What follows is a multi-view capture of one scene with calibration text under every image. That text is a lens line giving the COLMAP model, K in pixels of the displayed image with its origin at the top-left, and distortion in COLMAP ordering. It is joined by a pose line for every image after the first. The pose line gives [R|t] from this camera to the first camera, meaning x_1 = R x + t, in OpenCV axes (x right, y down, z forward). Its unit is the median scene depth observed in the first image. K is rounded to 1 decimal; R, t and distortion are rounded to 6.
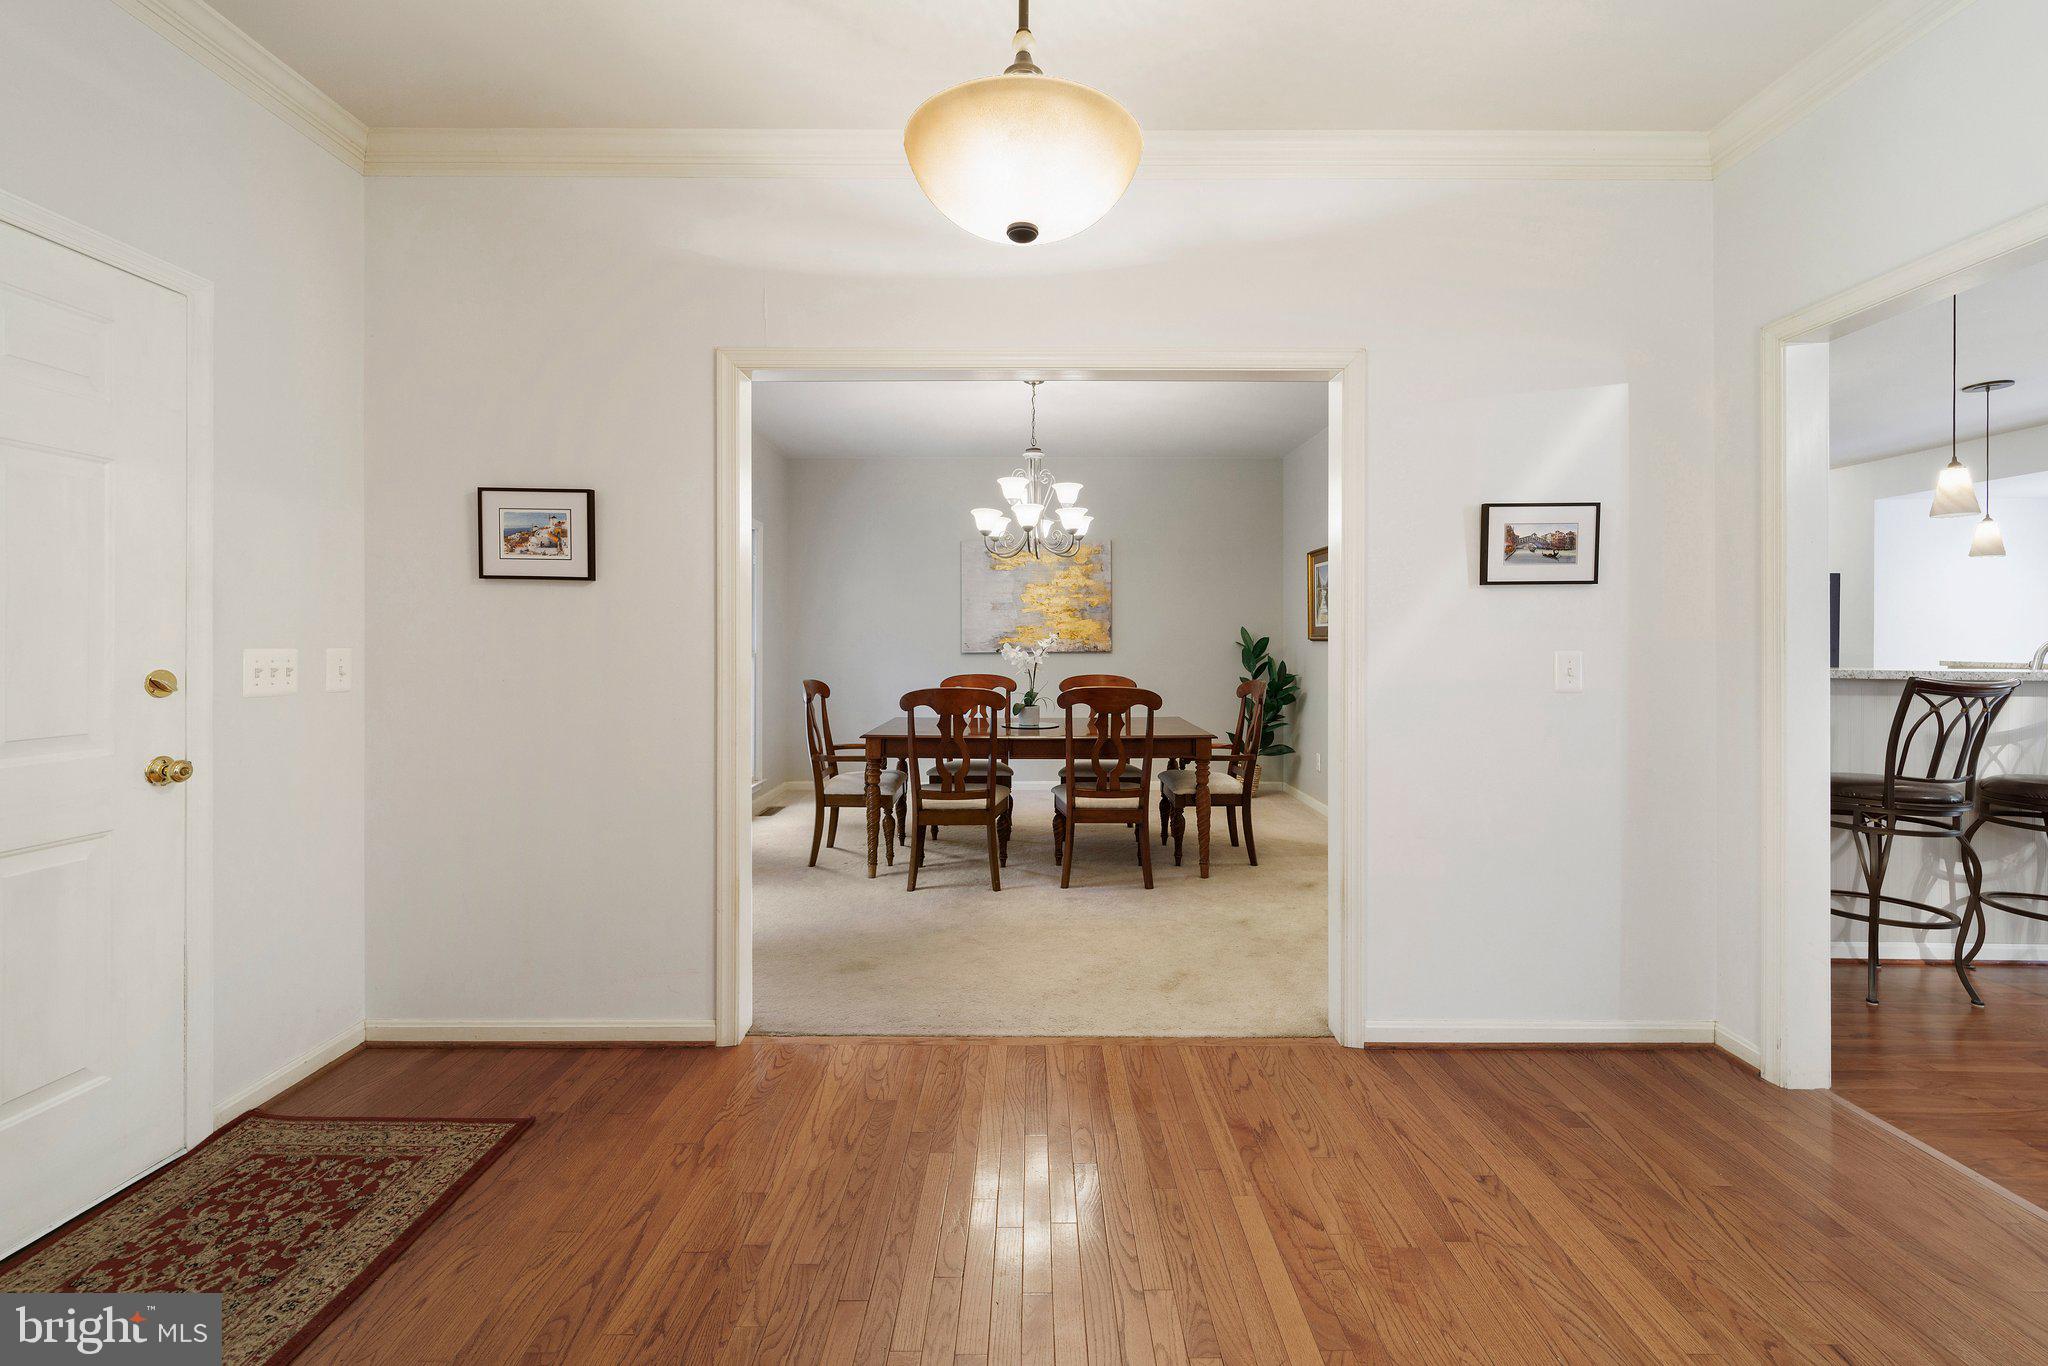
lens RADIAL K [[815.1, 0, 1029.2], [0, 815.1, 635.6], [0, 0, 1]] dist [-0.002251, 0.000156]
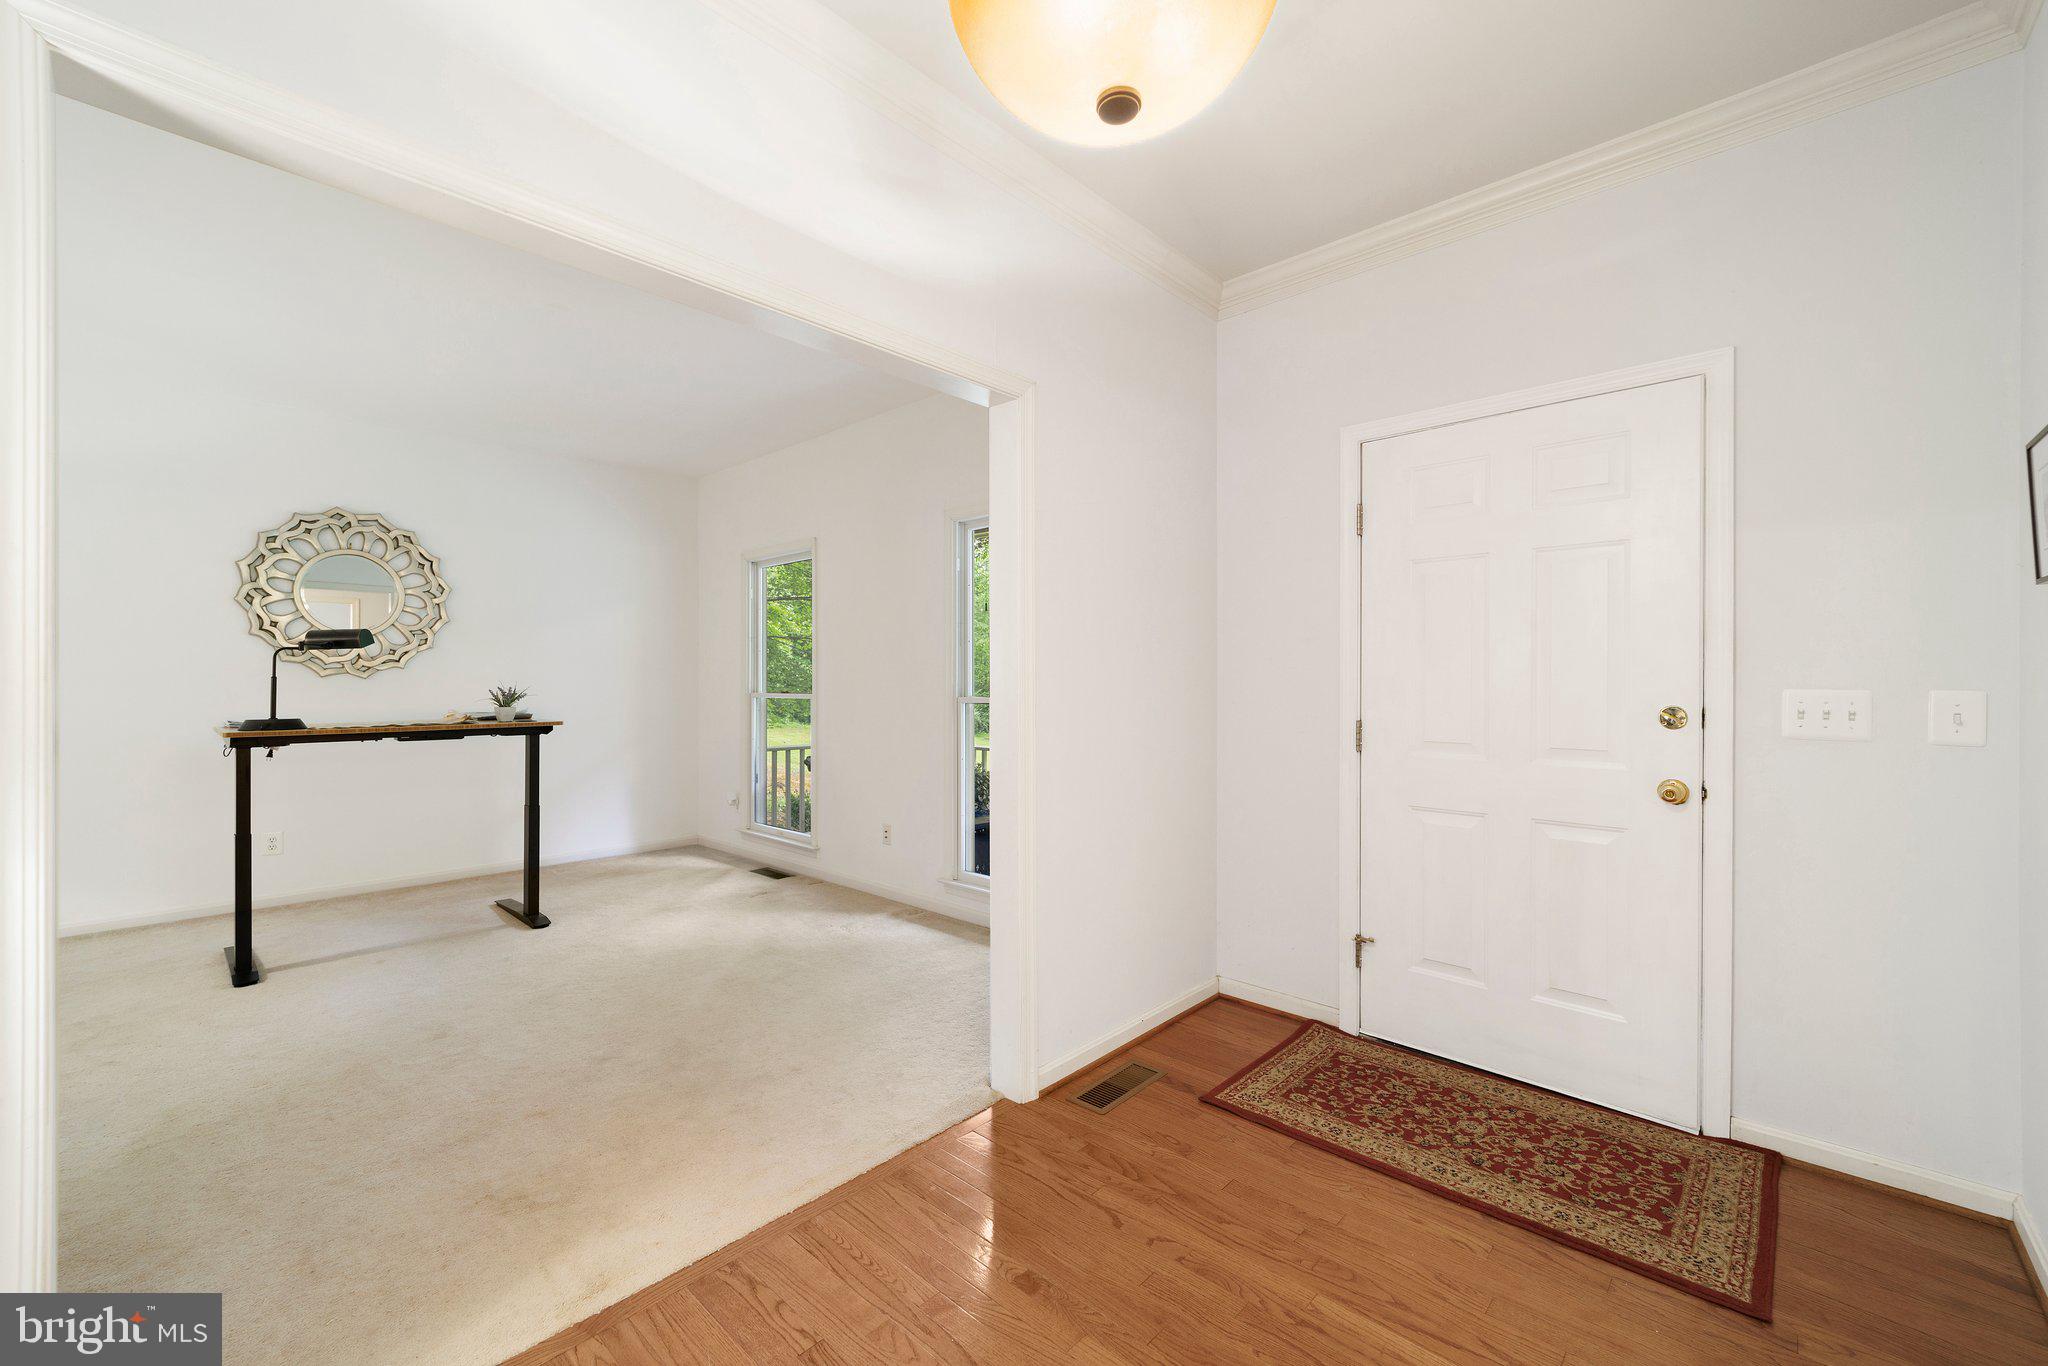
lens RADIAL K [[815.1, 0, 1032.8], [0, 815.1, 692.9], [0, 0, 1]] dist [-0.002251, 0.000156]
pose [[-0.670140, 0.005056, -0.742218, 0.433628], [0.003691, 0.999987, 0.003478, 0.015239], [0.742226, -0.000409, -0.670150, 1.104086]]
